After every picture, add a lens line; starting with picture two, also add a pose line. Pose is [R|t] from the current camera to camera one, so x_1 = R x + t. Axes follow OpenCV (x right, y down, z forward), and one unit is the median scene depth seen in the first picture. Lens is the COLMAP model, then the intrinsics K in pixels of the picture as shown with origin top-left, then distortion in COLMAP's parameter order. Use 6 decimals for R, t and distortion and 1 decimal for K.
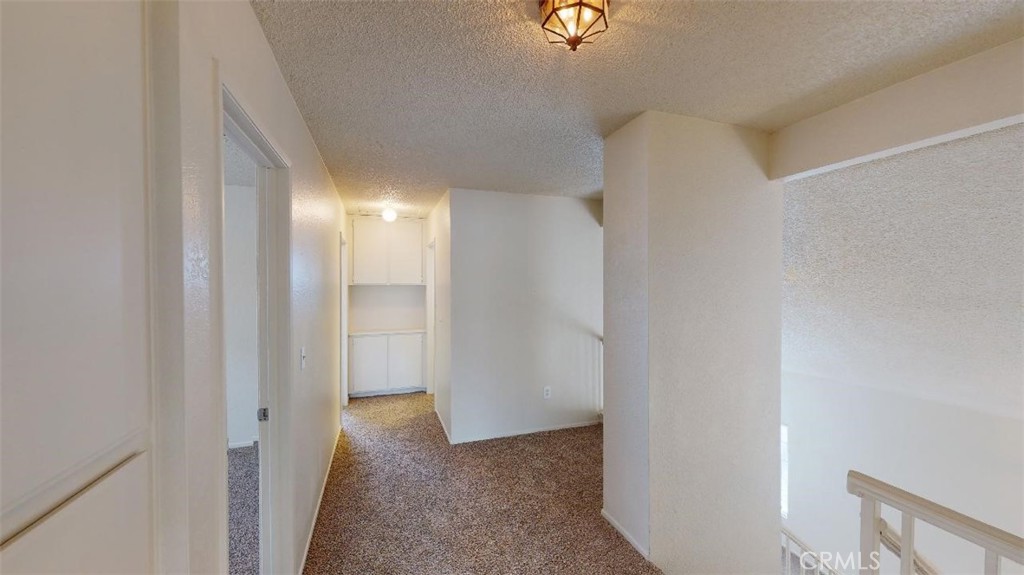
lens RADIAL K [[404.4, 0, 502.9], [0, 404.4, 286.7], [0, 0, 1]] dist [-0.000632, -0.000107]
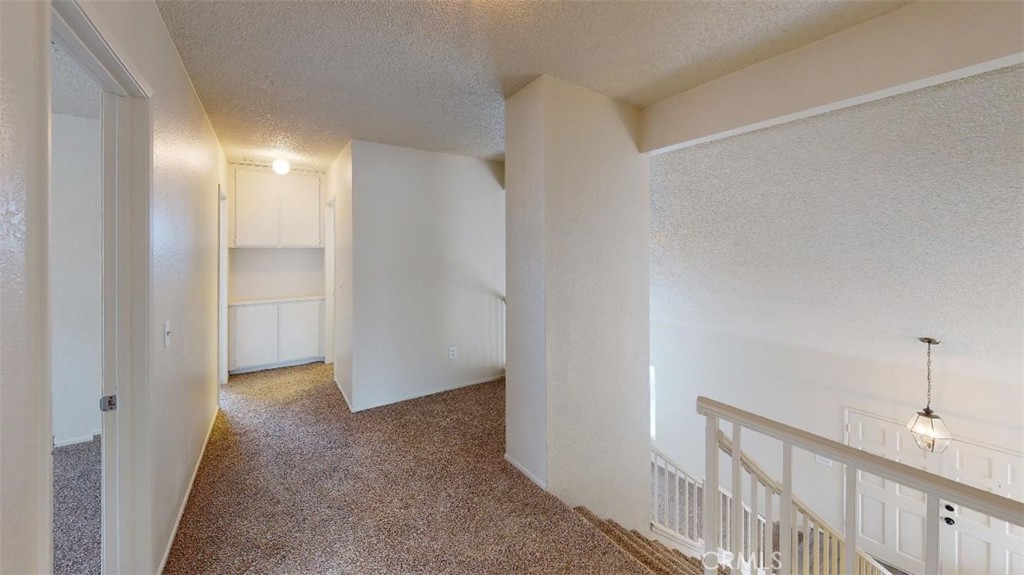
lens RADIAL K [[387.0, 0, 518.8], [0, 387.0, 290.8], [0, 0, 1]] dist [-0.000460, -0.000002]
pose [[0.961645, 0.000113, 0.274298, -0.000050], [0.003738, 0.999902, -0.013516, 0.122557], [-0.274272, 0.014023, 0.961550, 0.001062]]
